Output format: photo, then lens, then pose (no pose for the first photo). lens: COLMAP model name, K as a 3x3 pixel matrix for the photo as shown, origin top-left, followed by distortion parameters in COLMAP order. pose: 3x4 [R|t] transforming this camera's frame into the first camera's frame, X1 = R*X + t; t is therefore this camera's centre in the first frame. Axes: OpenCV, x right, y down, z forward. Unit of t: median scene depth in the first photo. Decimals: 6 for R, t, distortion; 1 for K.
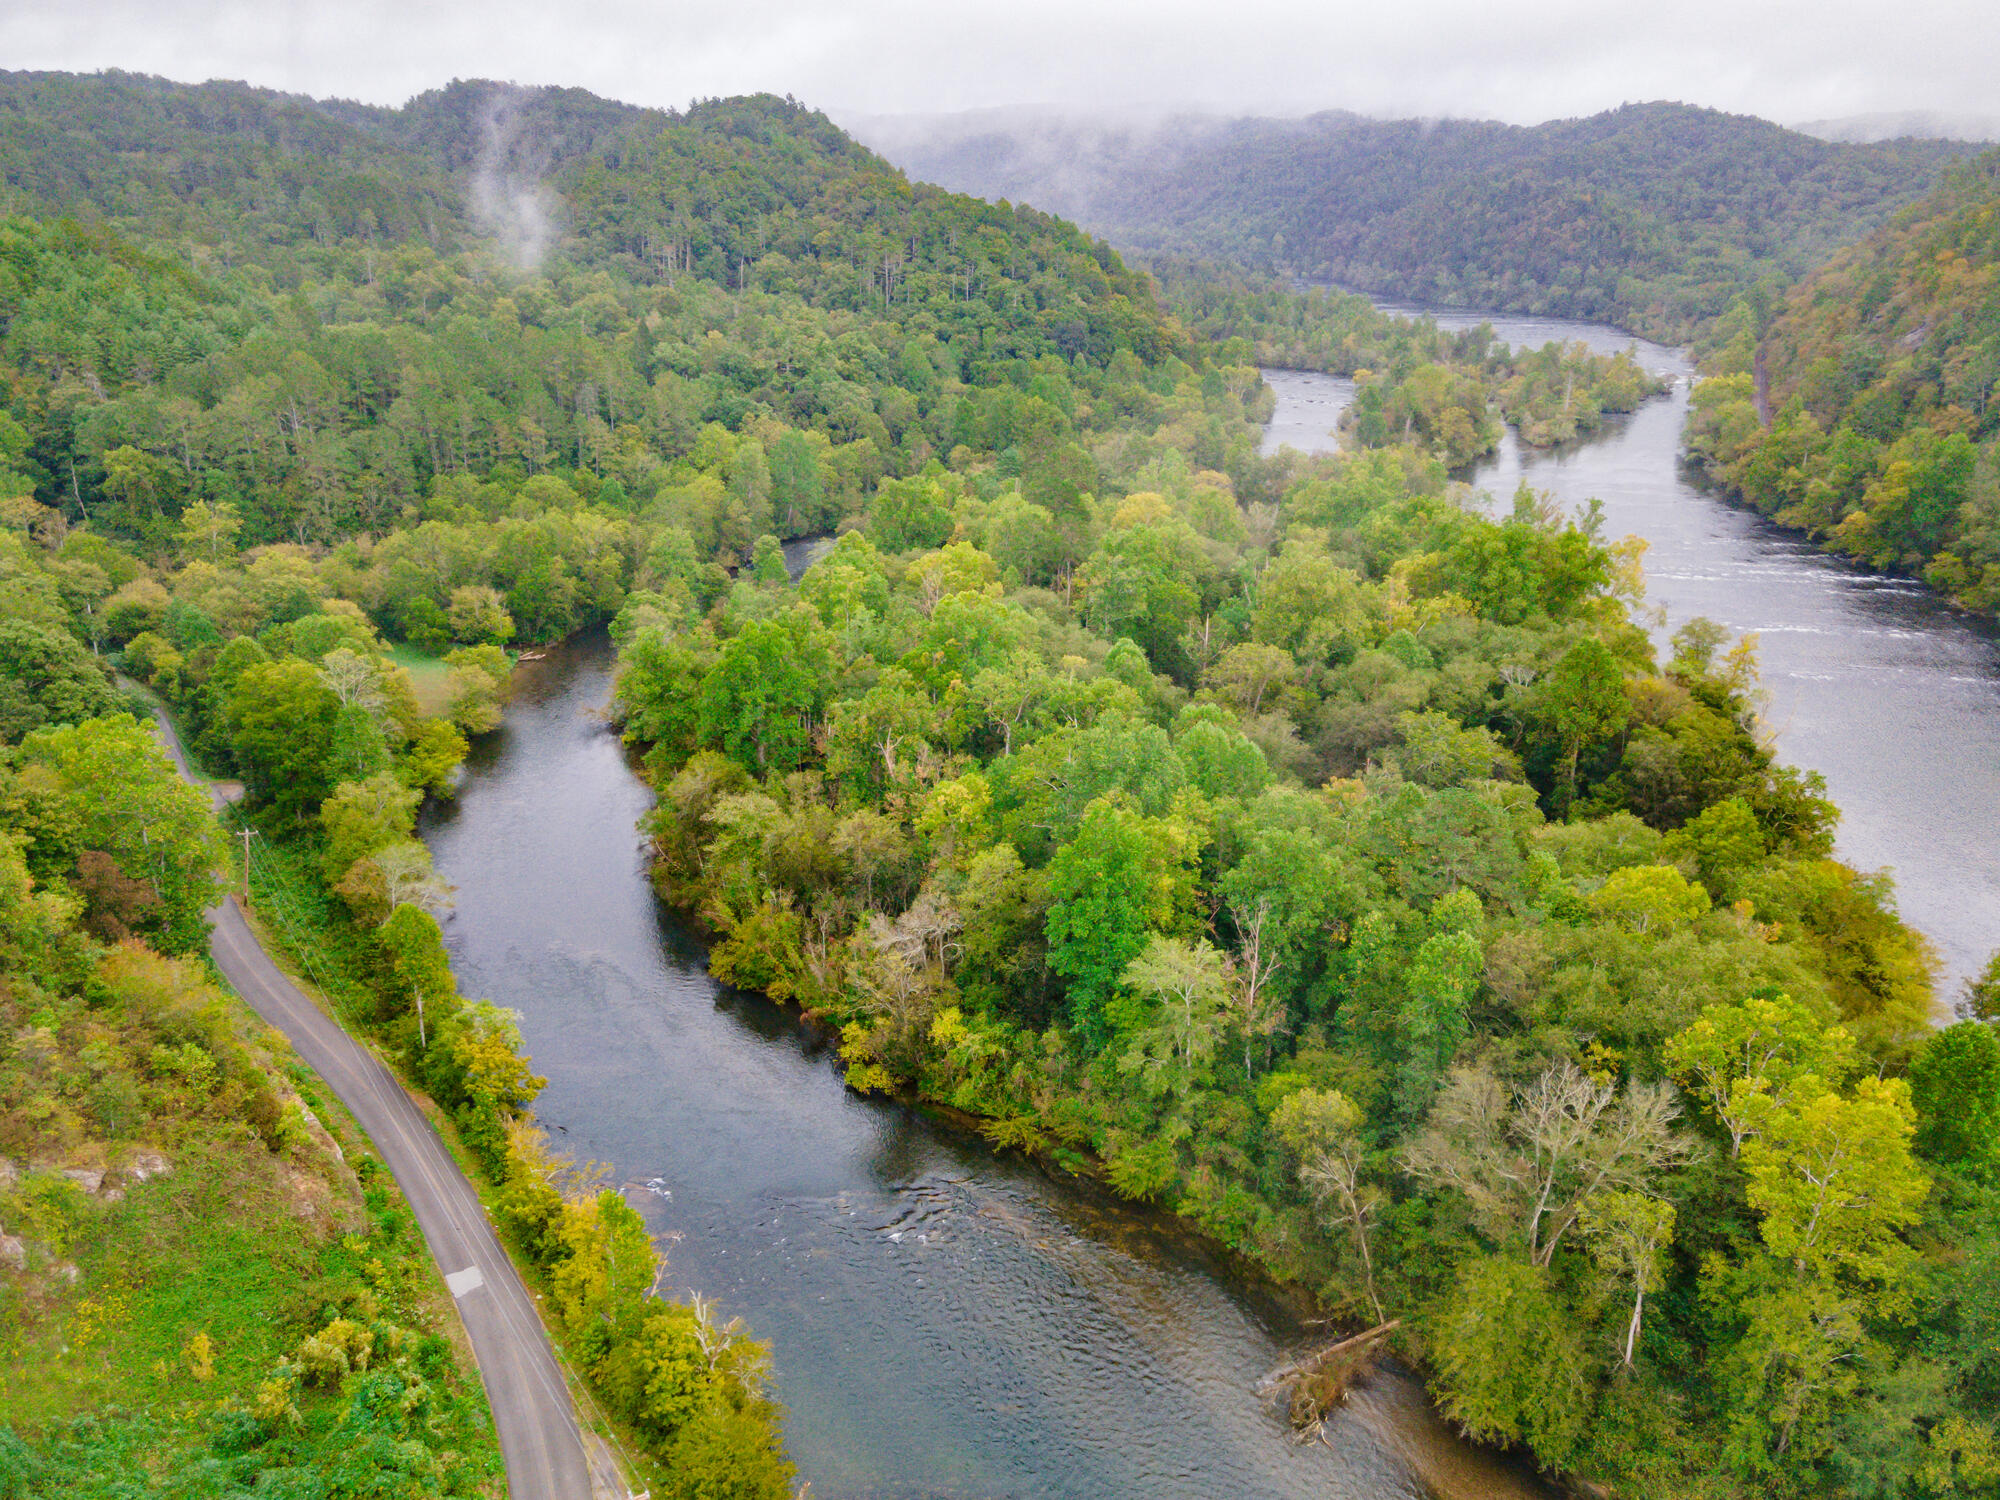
lens RADIAL K [[1461.1, 0, 996.9], [0, 1461.1, 750.0], [0, 0, 1]] dist [0.022929, 0.041491]
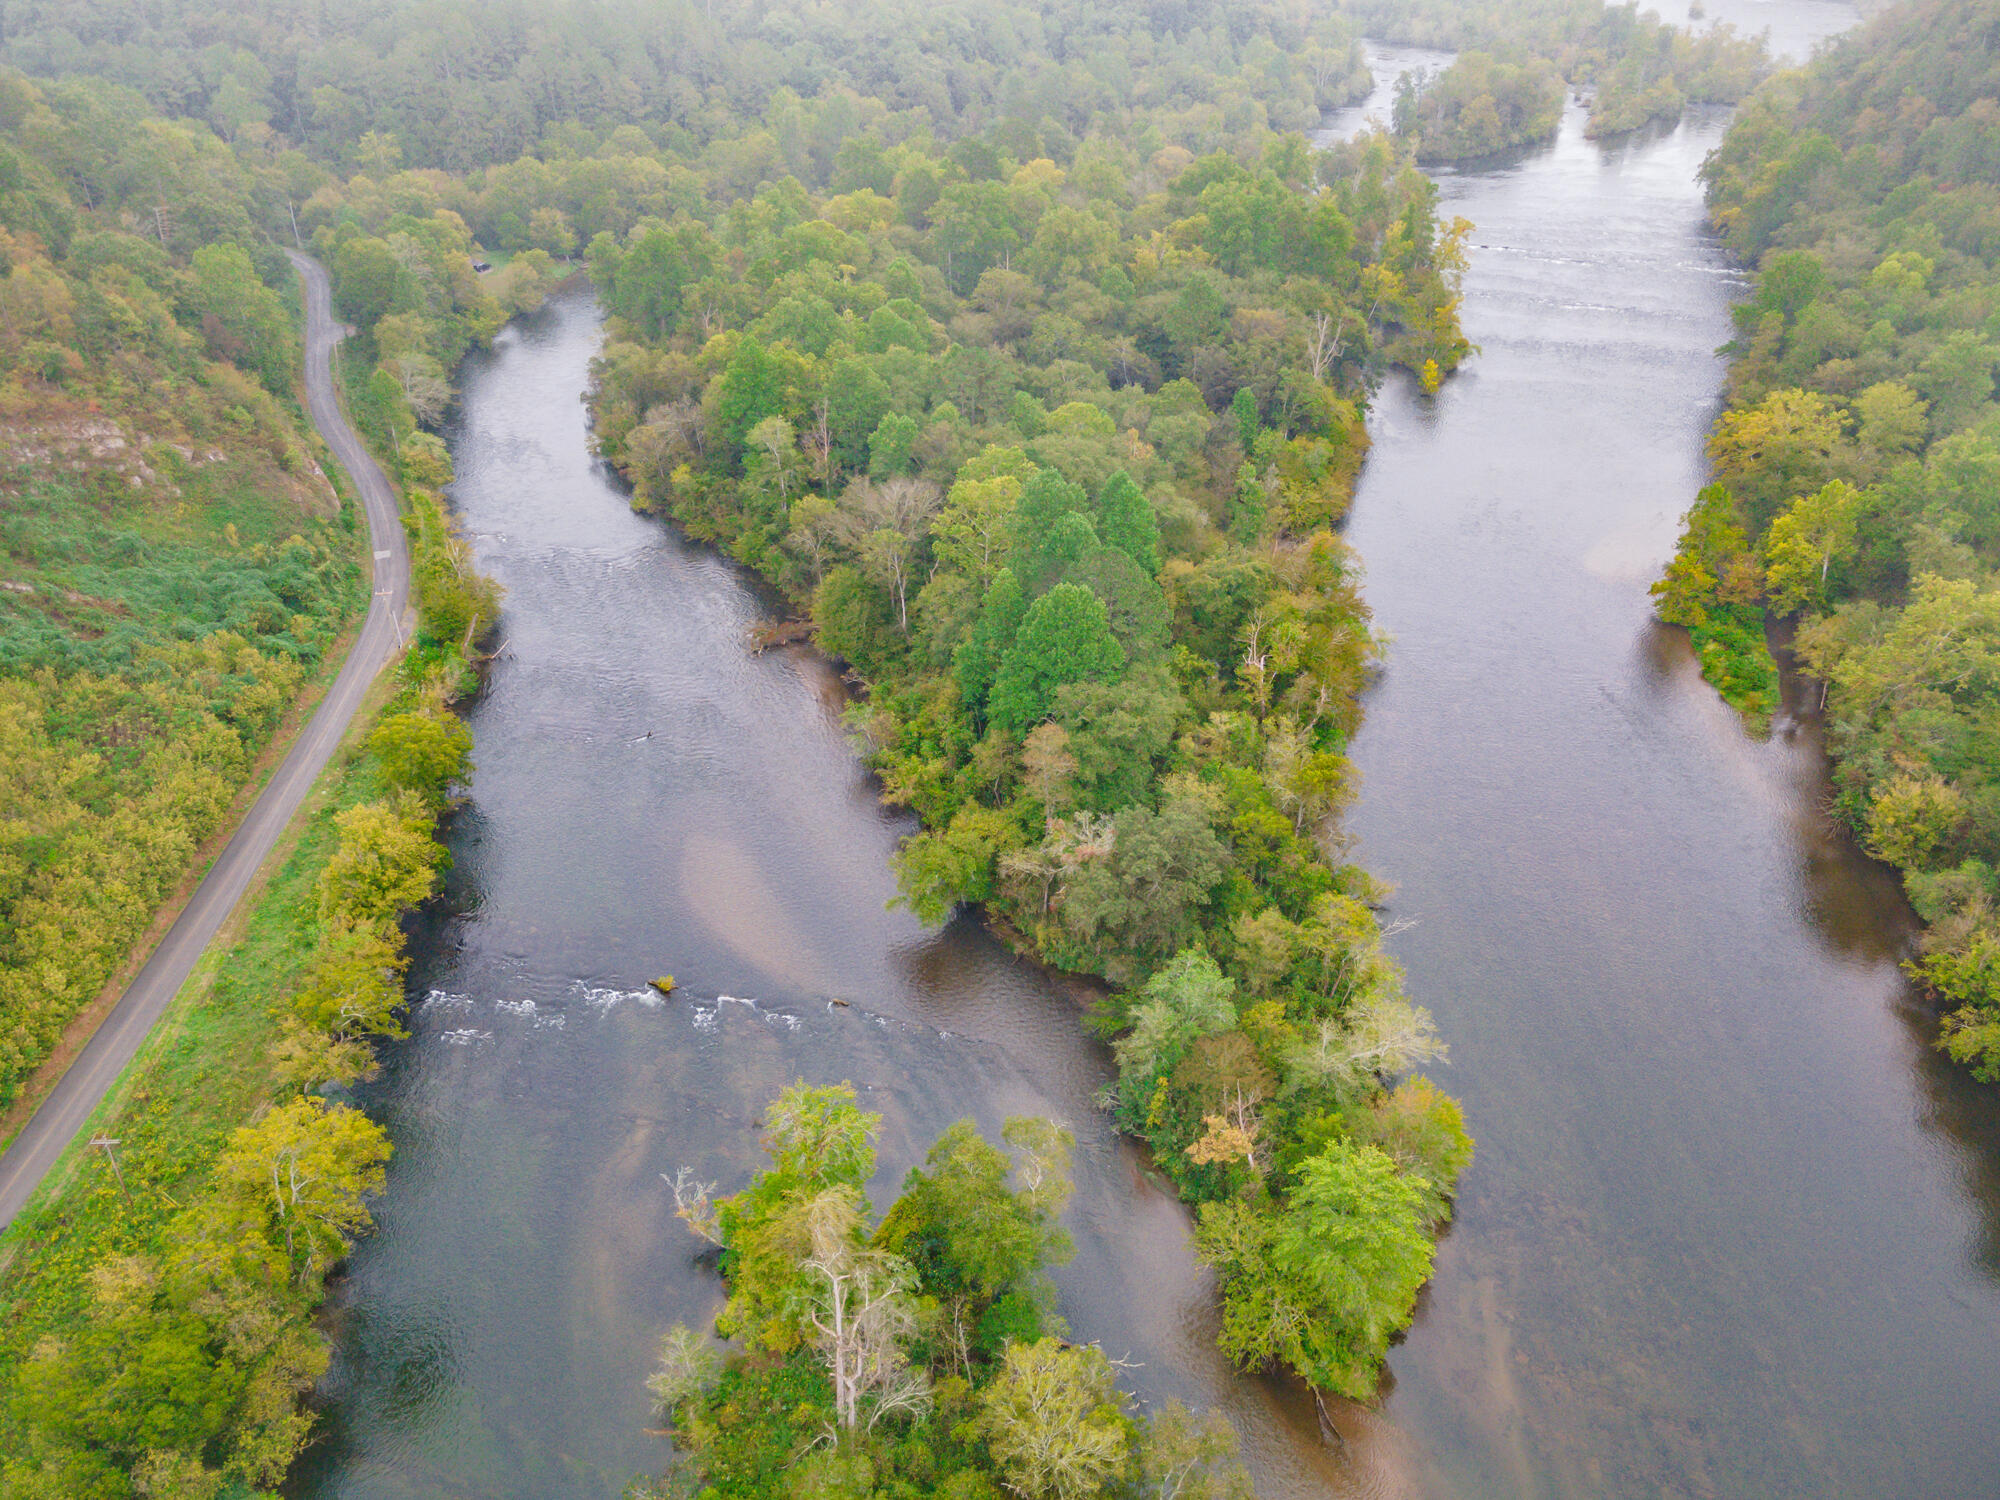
lens RADIAL K [[1461.1, 0, 1002.8], [0, 1461.1, 748.9], [0, 0, 1]] dist [0.022929, 0.041491]
pose [[0.978582, 0.115673, -0.170284, 0.499268], [-0.079784, 0.975661, 0.204256, 0.094088], [0.189766, -0.186295, 0.963993, -0.474344]]
